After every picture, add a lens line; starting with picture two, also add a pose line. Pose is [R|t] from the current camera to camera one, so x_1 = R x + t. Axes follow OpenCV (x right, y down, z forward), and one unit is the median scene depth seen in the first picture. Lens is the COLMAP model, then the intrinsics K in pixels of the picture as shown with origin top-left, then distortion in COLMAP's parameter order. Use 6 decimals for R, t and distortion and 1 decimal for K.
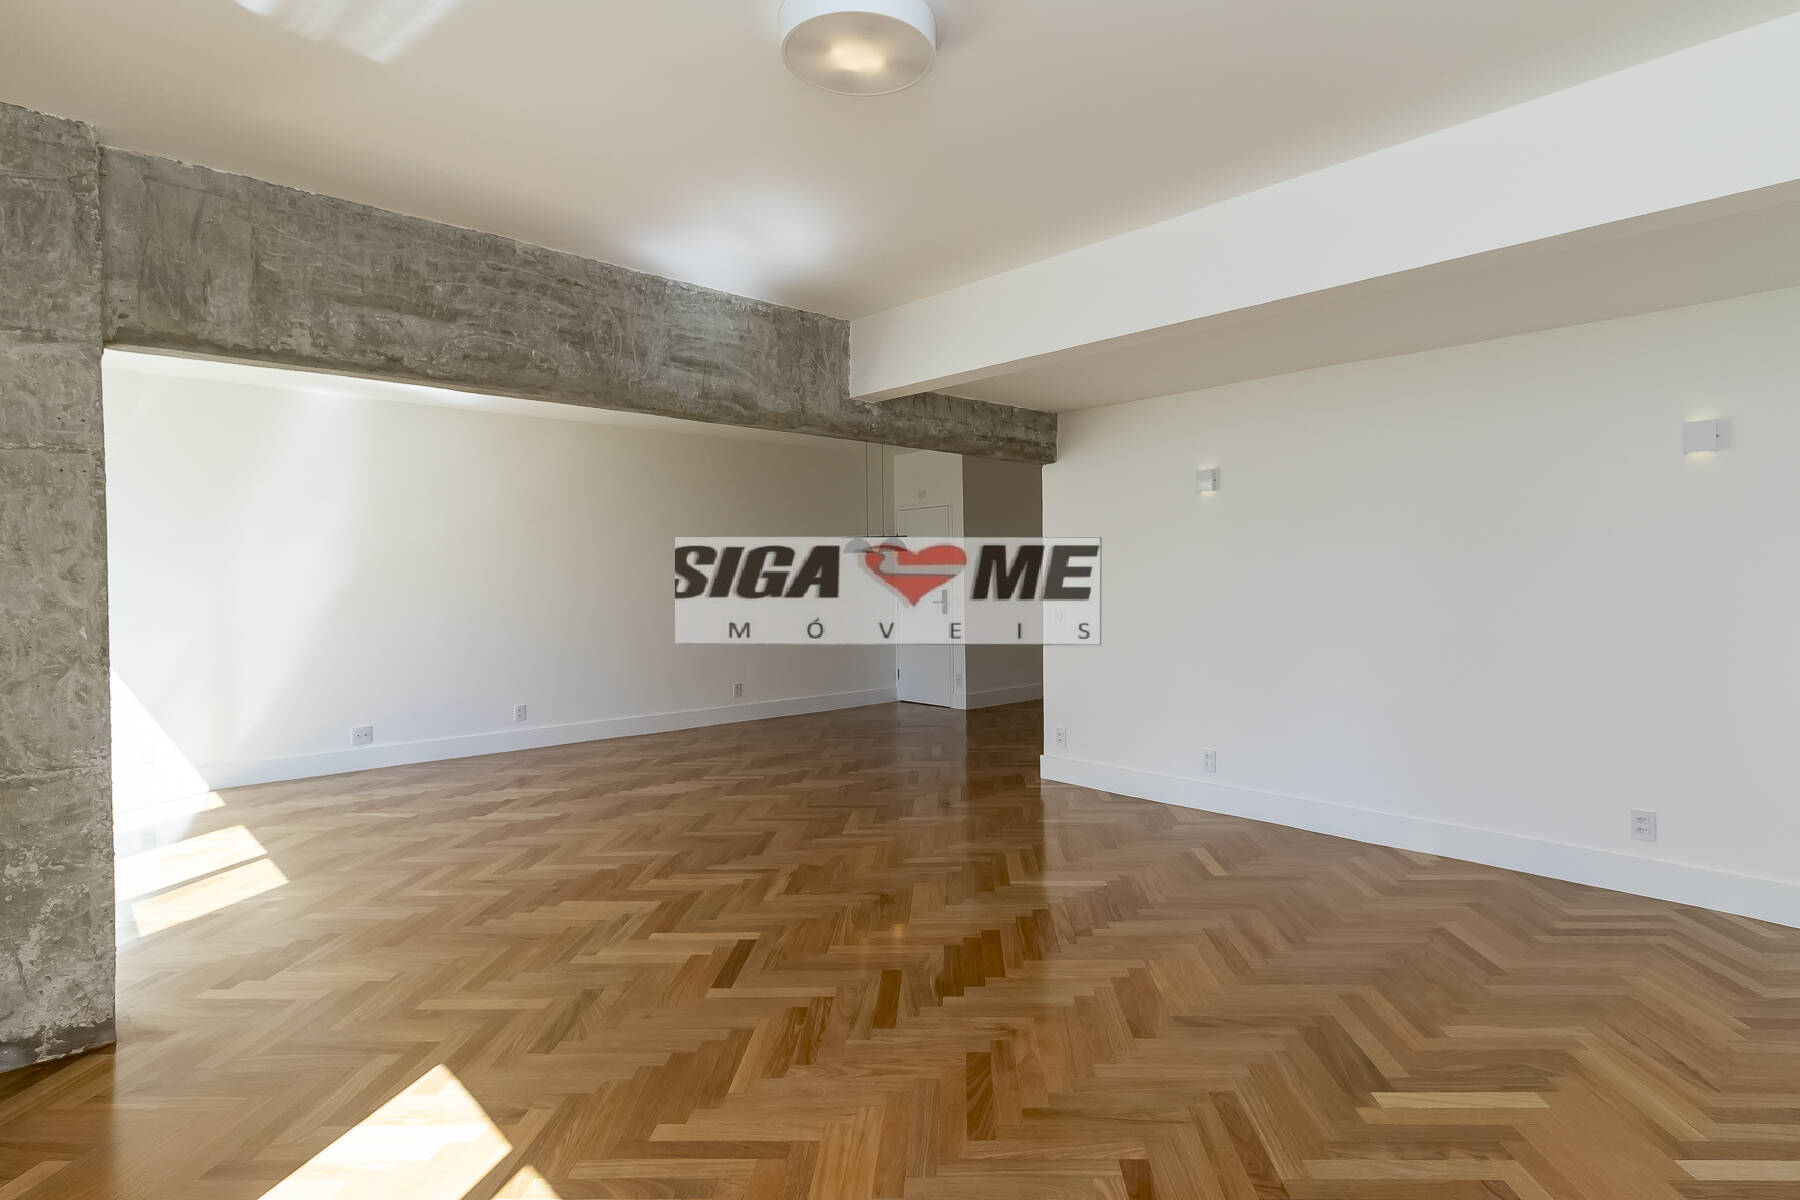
lens RADIAL K [[937.4, 0, 903.7], [0, 937.4, 571.8], [0, 0, 1]] dist [-0.003089, 0.001941]
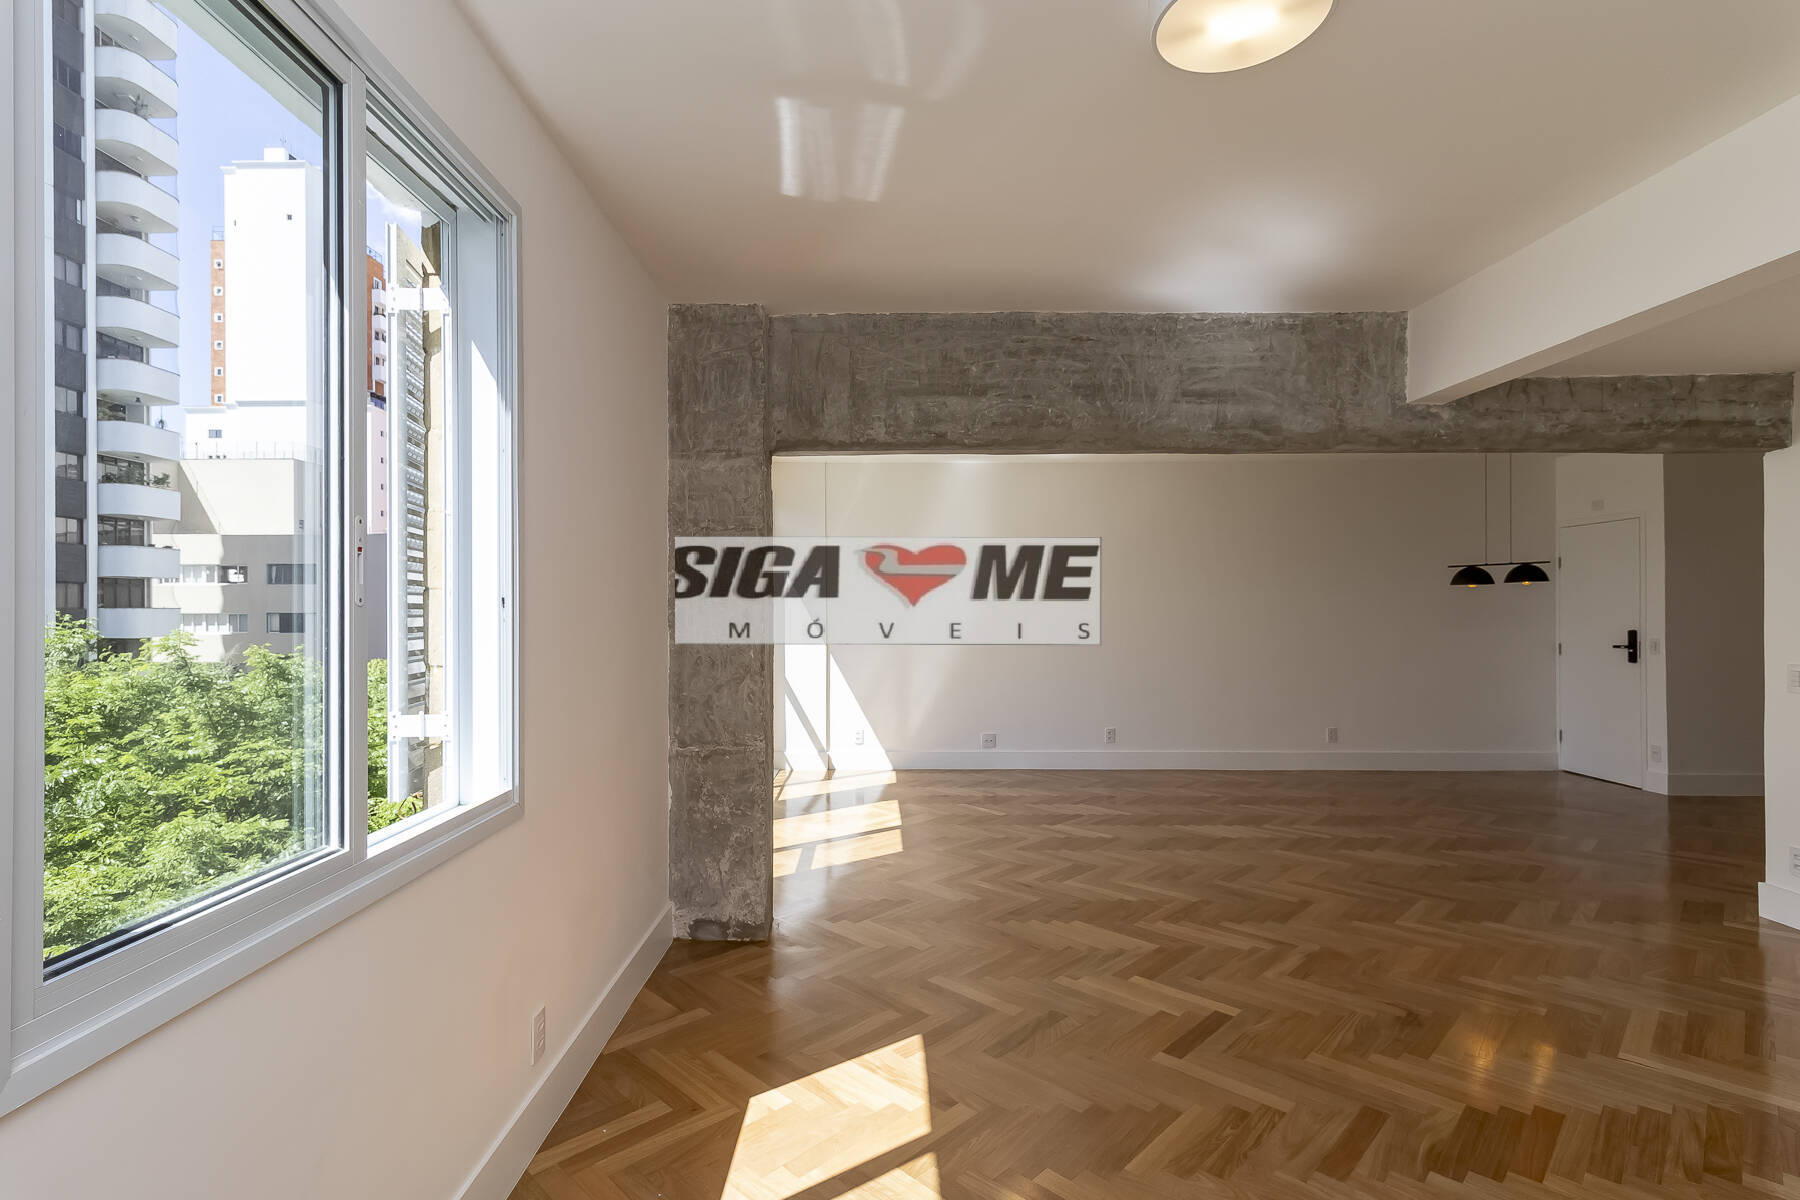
lens RADIAL K [[876.1, 0, 863.6], [0, 876.1, 594.0], [0, 0, 1]] dist [0.000588, 0.001334]
pose [[0.713011, -0.007811, -0.701109, 0.168808], [0.005056, 0.999969, -0.005999, -0.015298], [0.701134, 0.000732, 0.713029, 0.120562]]
